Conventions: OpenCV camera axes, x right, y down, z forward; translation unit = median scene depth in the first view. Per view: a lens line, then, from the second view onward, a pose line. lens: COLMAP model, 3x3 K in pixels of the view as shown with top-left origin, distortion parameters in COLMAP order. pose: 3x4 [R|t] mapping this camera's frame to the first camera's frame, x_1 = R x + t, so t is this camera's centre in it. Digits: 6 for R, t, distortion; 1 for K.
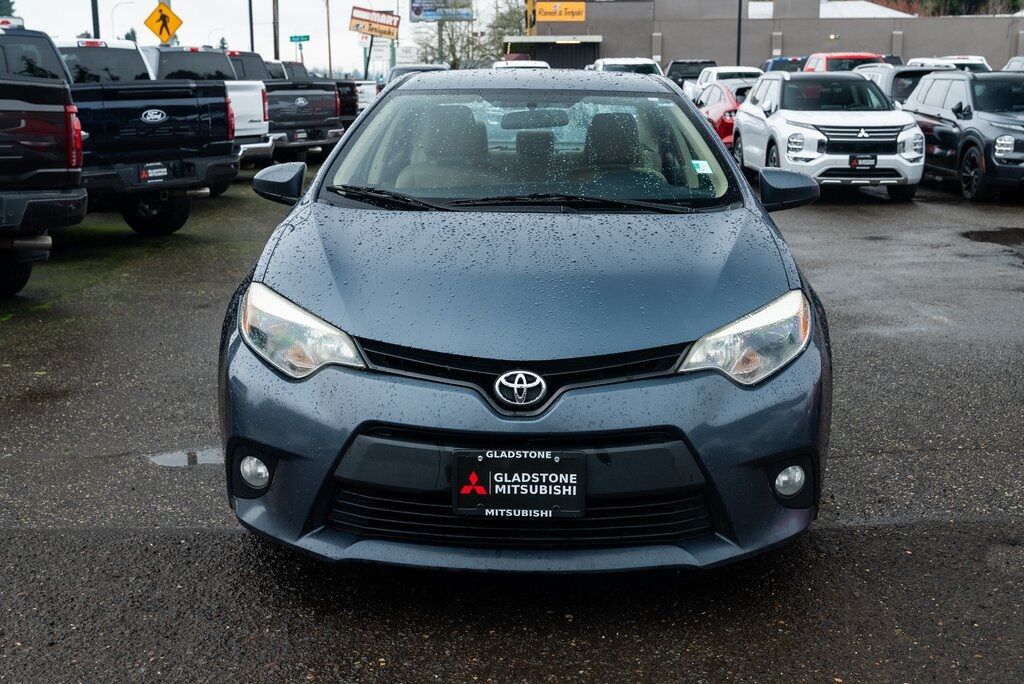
lens RADIAL K [[1217.3, 0, 511.9], [0, 1217.3, 341.9], [0, 0, 1]] dist [0.004432, 0.000000]
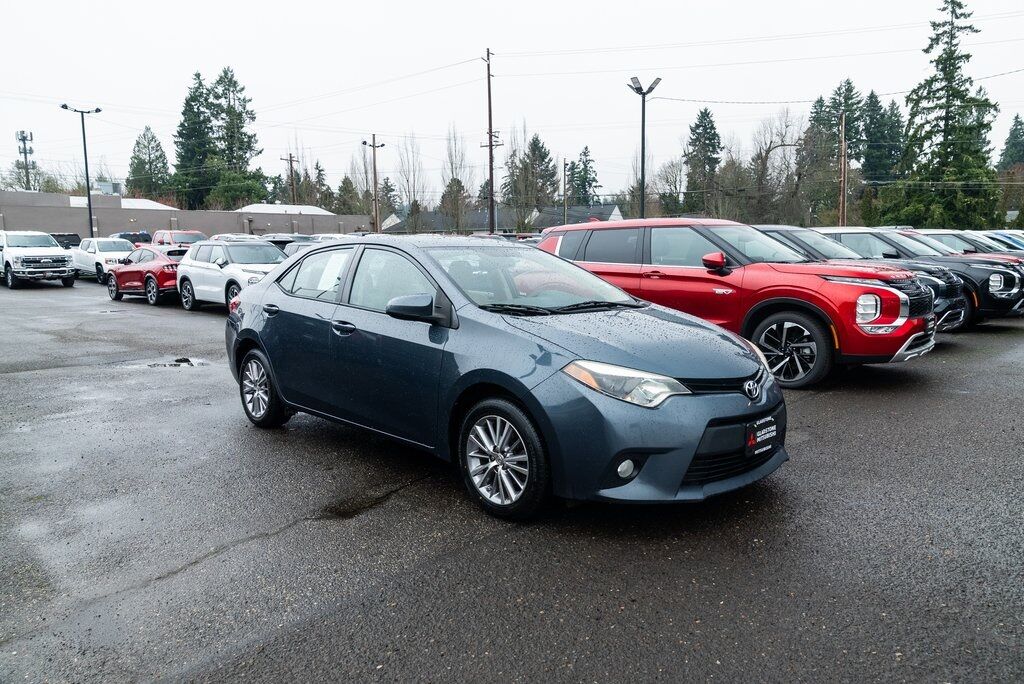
lens RADIAL K [[698.4, 0, 508.9], [0, 698.4, 343.7], [0, 0, 1]] dist [-0.026135, 0.027370]
pose [[0.691677, -0.096130, 0.715781, -0.917974], [0.149160, 0.988748, -0.011348, -0.070986], [-0.706636, 0.114615, 0.698233, 0.384318]]
